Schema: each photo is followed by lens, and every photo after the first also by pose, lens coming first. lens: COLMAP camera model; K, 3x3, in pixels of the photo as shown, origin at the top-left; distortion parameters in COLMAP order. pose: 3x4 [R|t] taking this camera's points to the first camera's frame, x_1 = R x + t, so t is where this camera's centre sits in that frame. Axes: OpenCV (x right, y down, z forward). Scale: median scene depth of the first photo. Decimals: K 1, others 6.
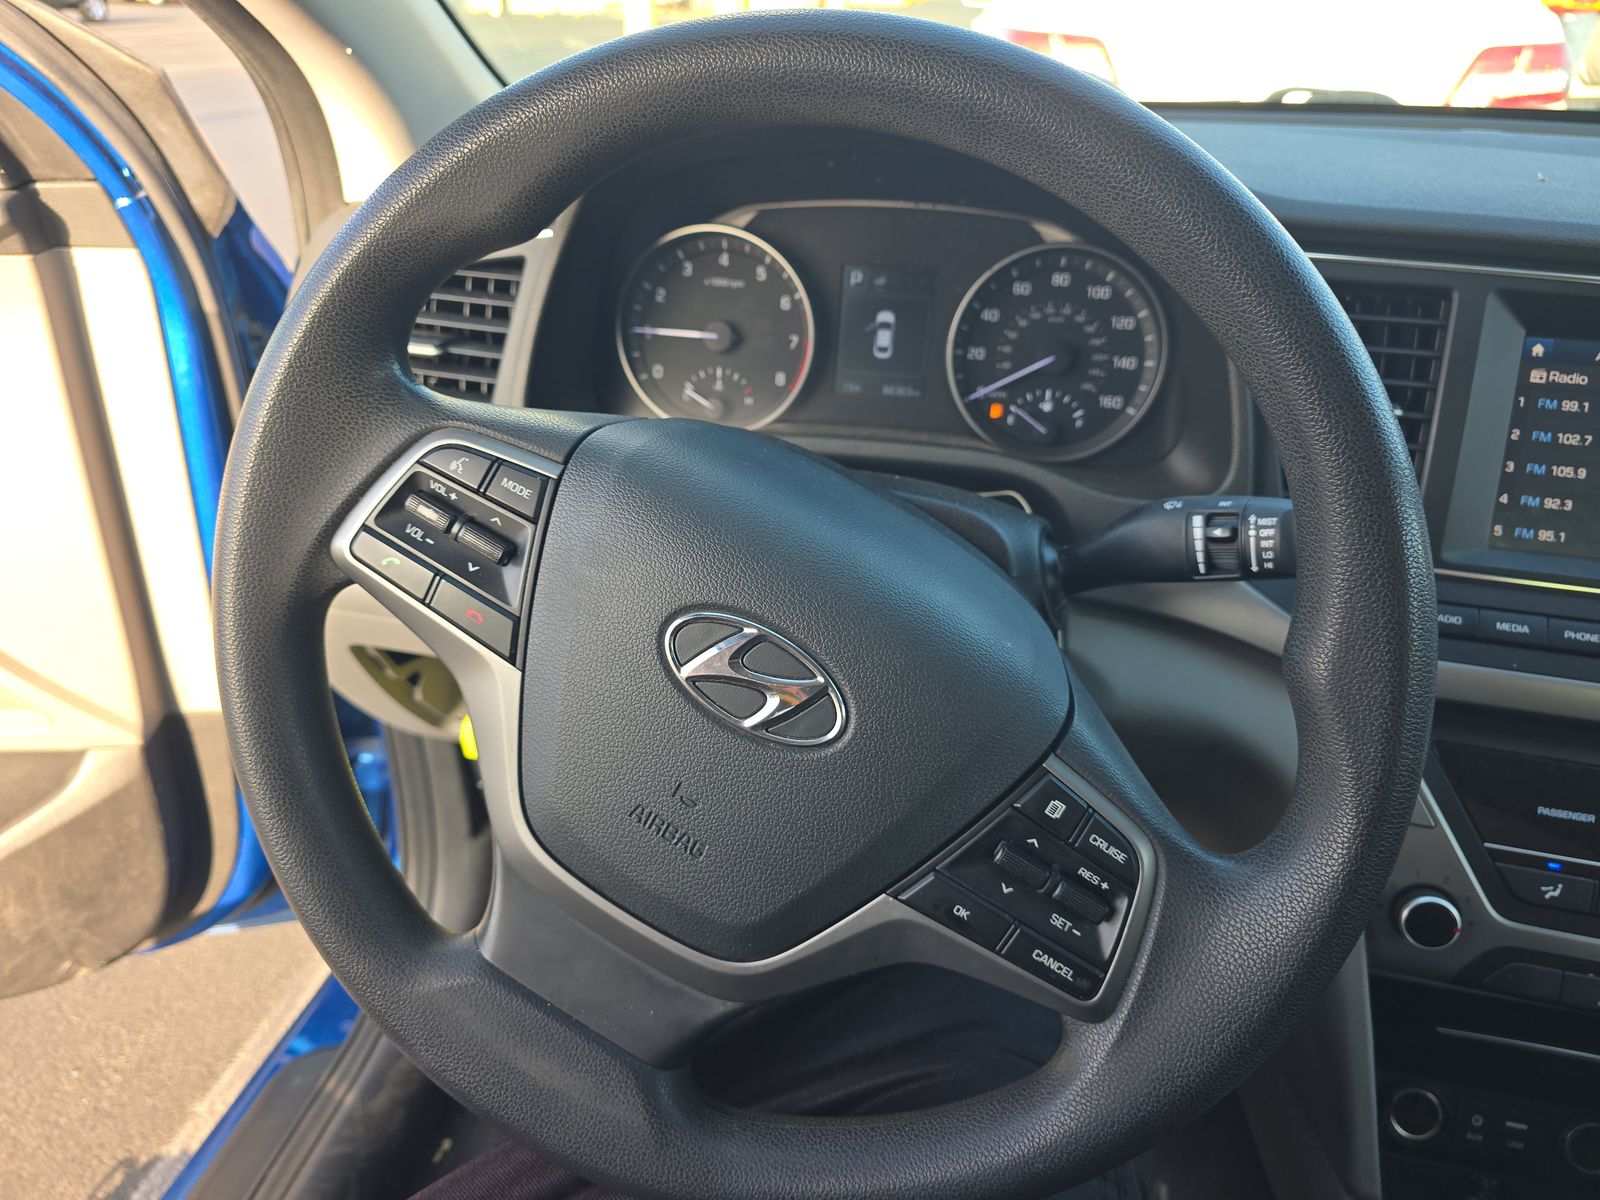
lens RADIAL K [[1089.8, 0, 805.5], [0, 1089.8, 595.1], [0, 0, 1]] dist [0.003529, -0.004730]
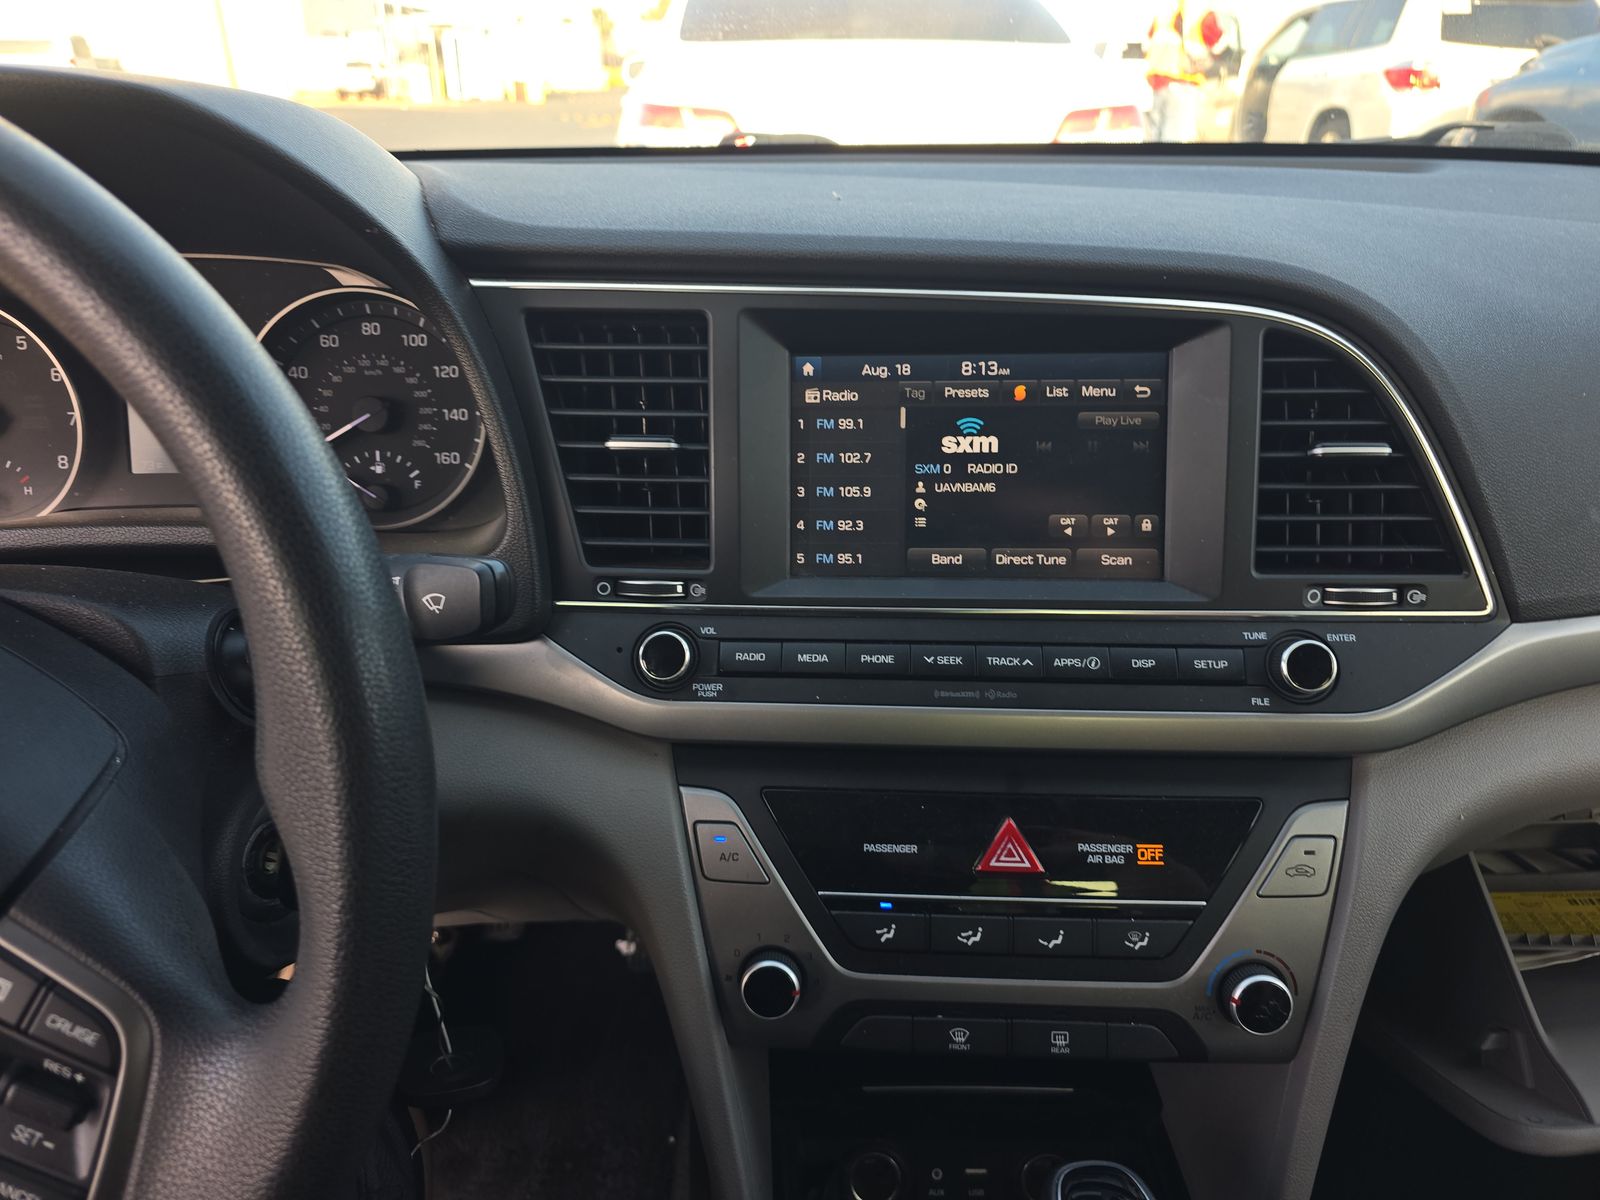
lens RADIAL K [[1070.4, 0, 799.2], [0, 1070.4, 594.7], [0, 0, 1]] dist [0.047890, -0.043262]
pose [[0.974345, -0.108804, 0.197009, 0.378434], [0.120222, 0.991638, -0.046921, 0.013745], [-0.190257, 0.069402, 0.979278, 0.071368]]
